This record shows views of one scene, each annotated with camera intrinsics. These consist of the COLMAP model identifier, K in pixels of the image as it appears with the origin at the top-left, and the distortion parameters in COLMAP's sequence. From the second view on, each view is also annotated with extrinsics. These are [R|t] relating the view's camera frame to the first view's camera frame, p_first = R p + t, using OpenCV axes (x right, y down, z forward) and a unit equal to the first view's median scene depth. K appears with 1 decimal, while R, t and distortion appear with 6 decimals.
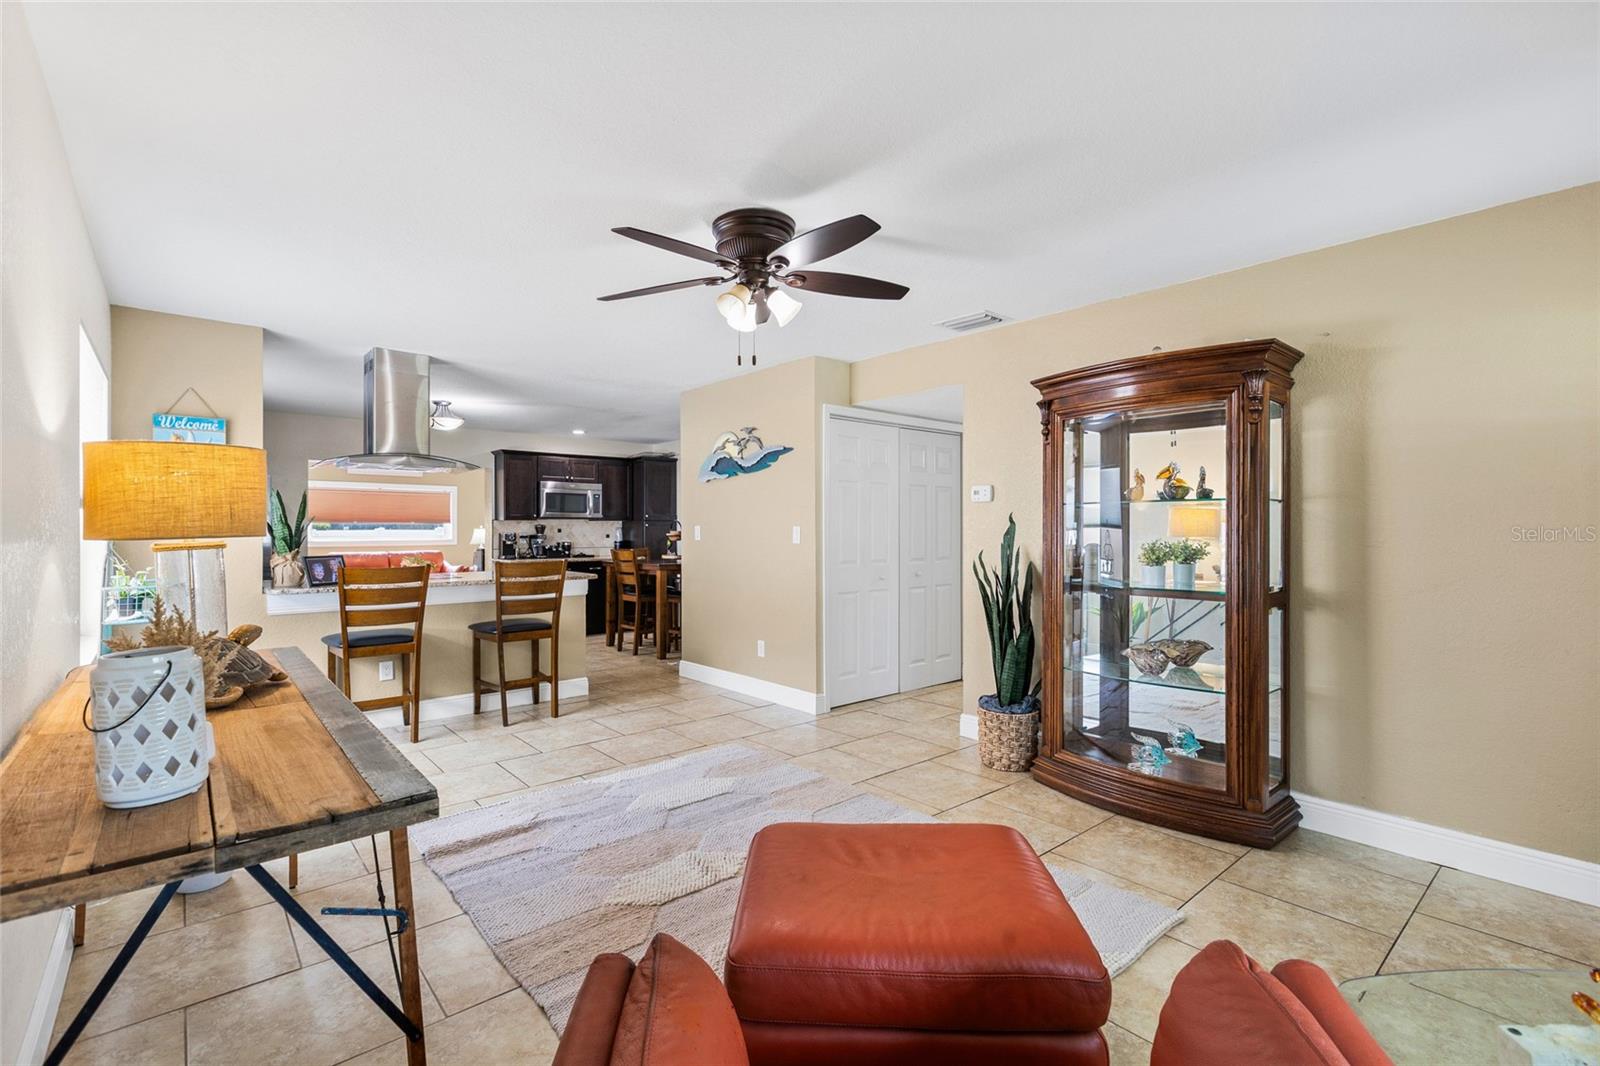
lens RADIAL K [[728.6, 0, 811.7], [0, 728.6, 535.1], [0, 0, 1]] dist [-0.000728, 0.000335]
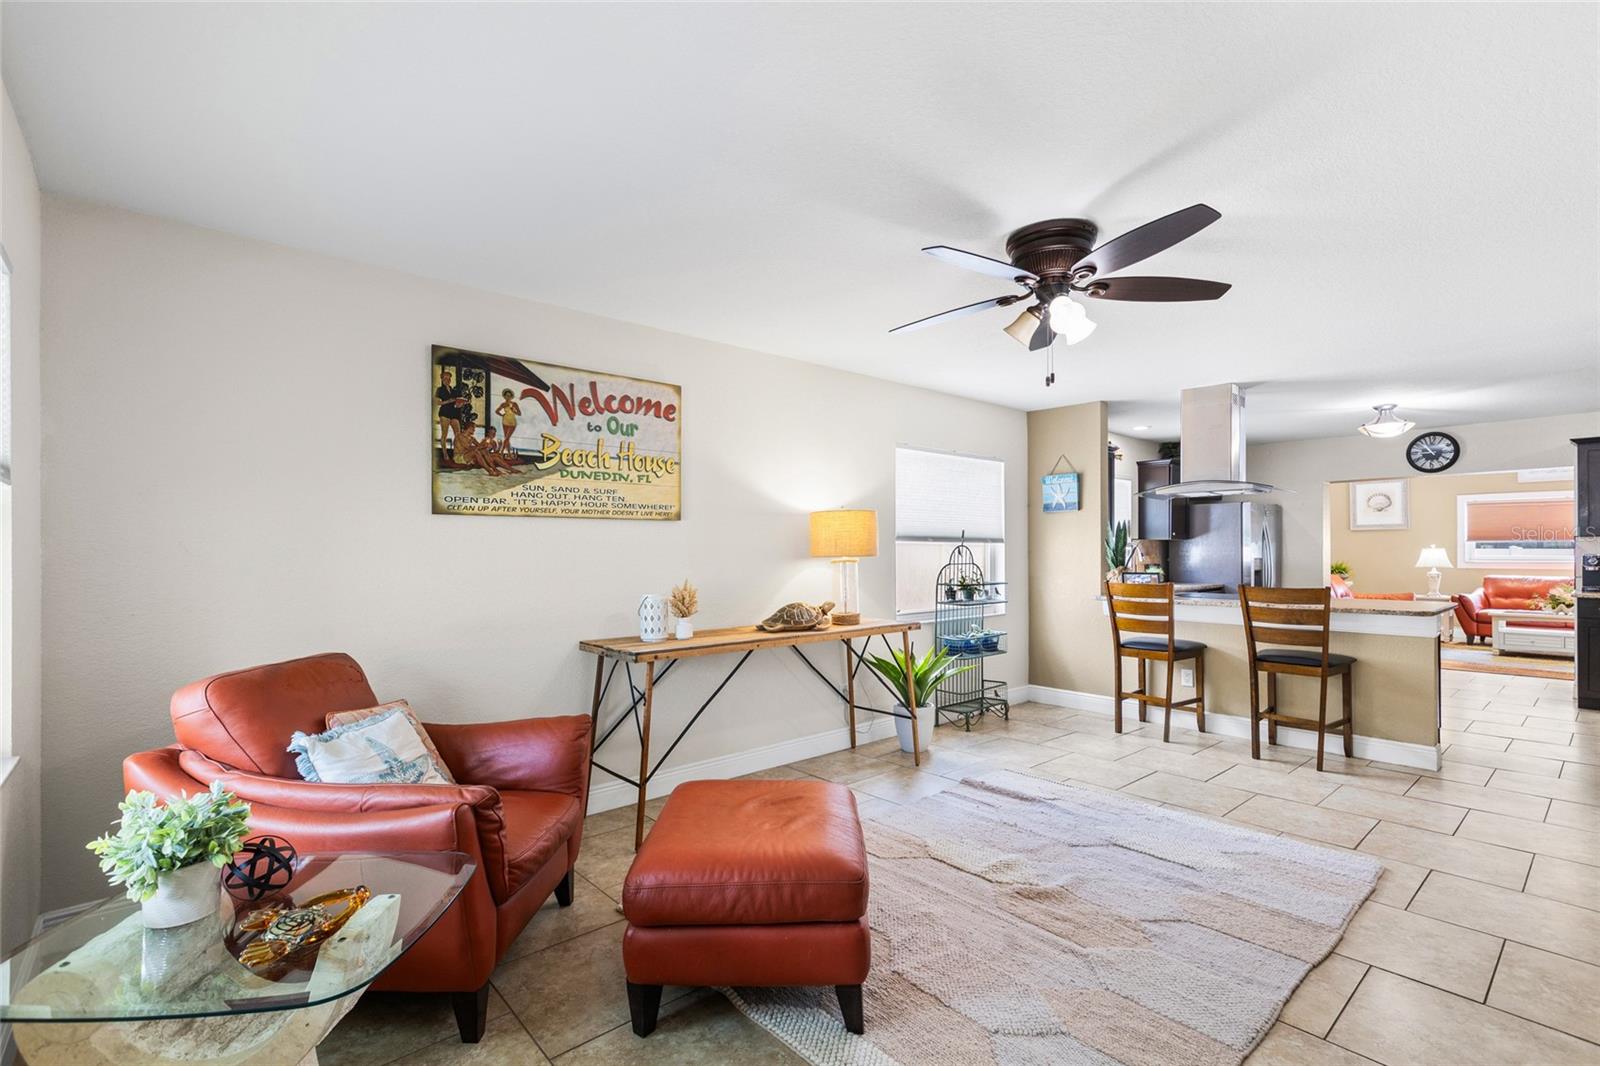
lens RADIAL K [[727.4, 0, 787.4], [0, 727.4, 539.3], [0, 0, 1]] dist [0.000243, 0.000192]
pose [[-0.008493, -0.010685, -0.999907, 0.577927], [-0.007241, 0.999917, -0.010623, -0.010217], [0.999938, 0.007150, -0.008569, 0.424656]]
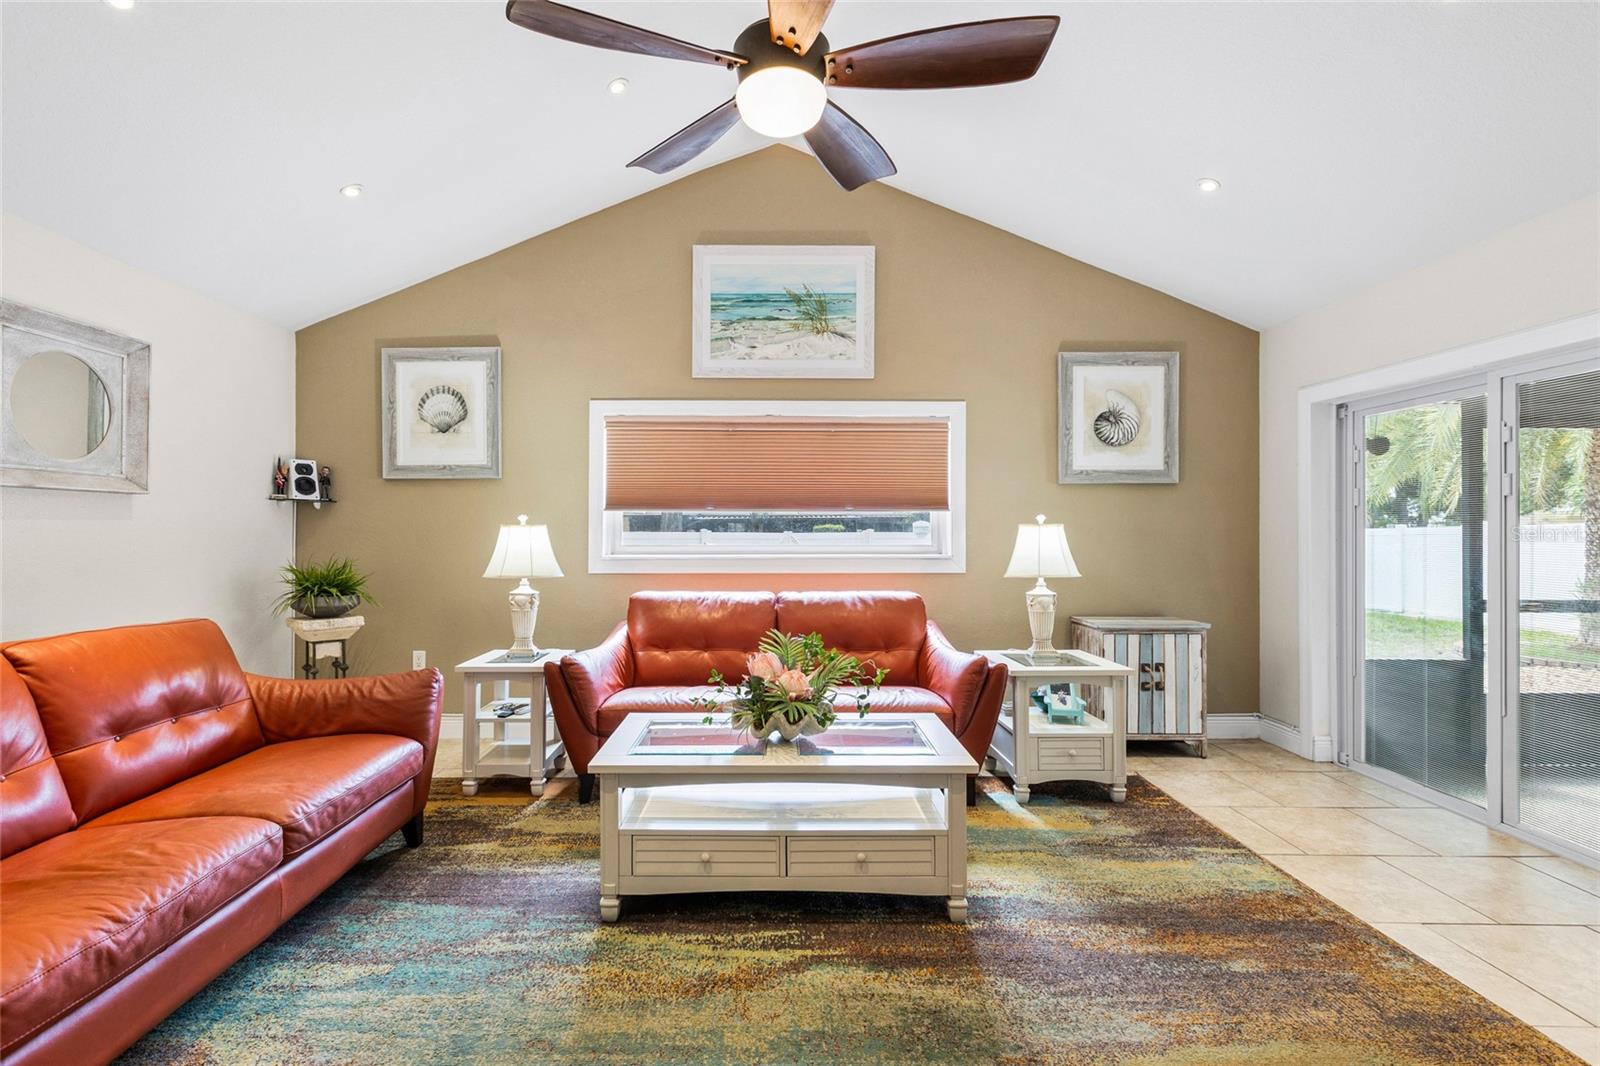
lens RADIAL K [[727.4, 0, 787.4], [0, 727.4, 539.3], [0, 0, 1]] dist [0.000243, 0.000192]
pose [[0.769141, 0.005612, -0.639055, -0.976548], [-0.006450, 0.999979, 0.001018, -0.007473], [0.639047, 0.003339, 0.769160, 2.004877]]
